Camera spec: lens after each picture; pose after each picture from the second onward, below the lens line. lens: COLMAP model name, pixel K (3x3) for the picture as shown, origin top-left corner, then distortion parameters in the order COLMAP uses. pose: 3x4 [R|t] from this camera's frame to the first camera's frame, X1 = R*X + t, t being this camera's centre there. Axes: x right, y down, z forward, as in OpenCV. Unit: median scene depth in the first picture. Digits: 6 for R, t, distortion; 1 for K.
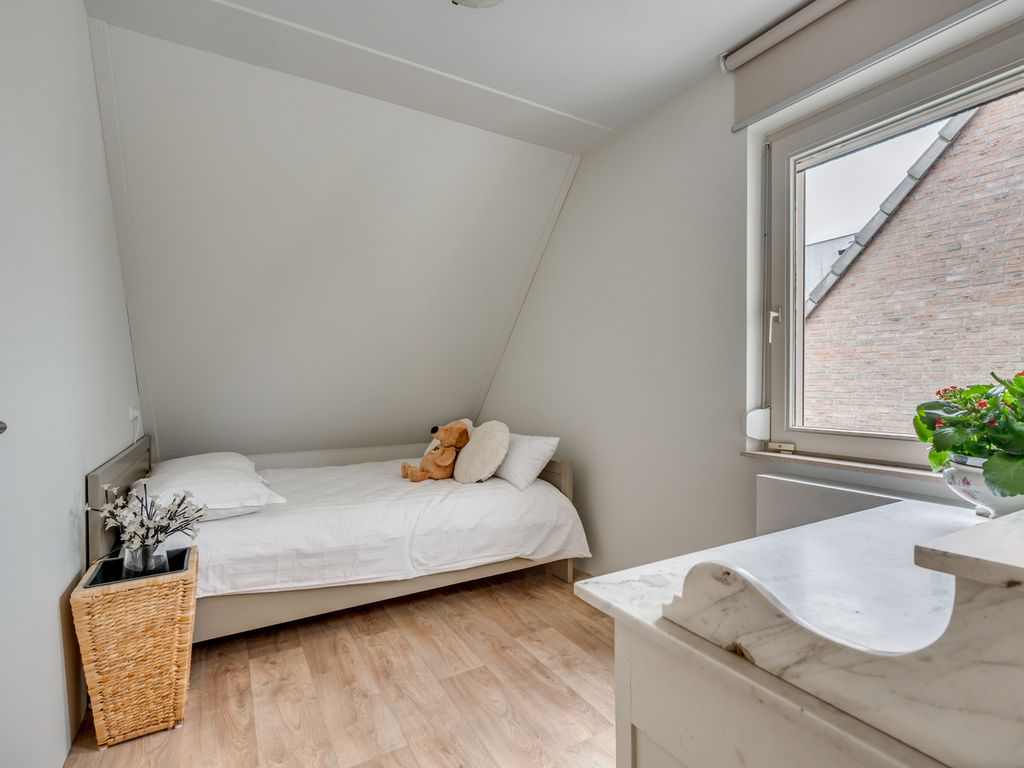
lens RADIAL K [[500.0, 0, 514.0], [0, 500.0, 387.9], [0, 0, 1]] dist [0.001501, 0.000660]
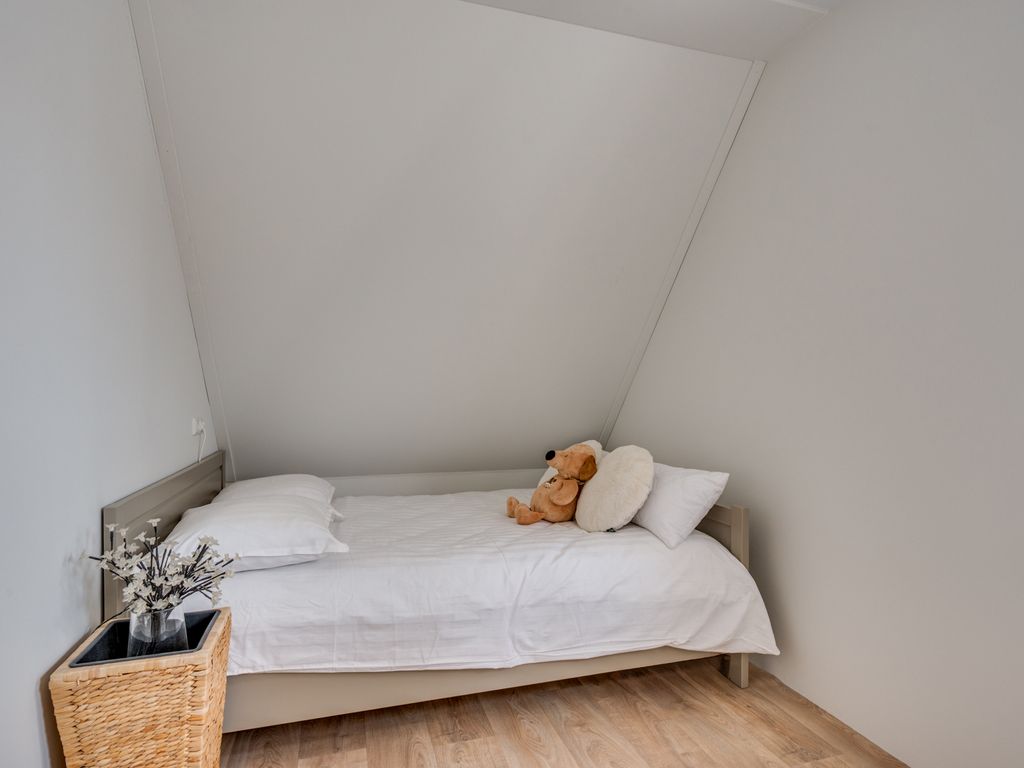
lens RADIAL K [[565.4, 0, 516.3], [0, 565.4, 385.6], [0, 0, 1]] dist [-0.000567, 0.000211]
pose [[0.971764, 0.005436, -0.235893, -0.012336], [-0.009809, 0.999801, -0.017372, -0.005664], [0.235752, 0.019195, 0.971624, 0.208056]]
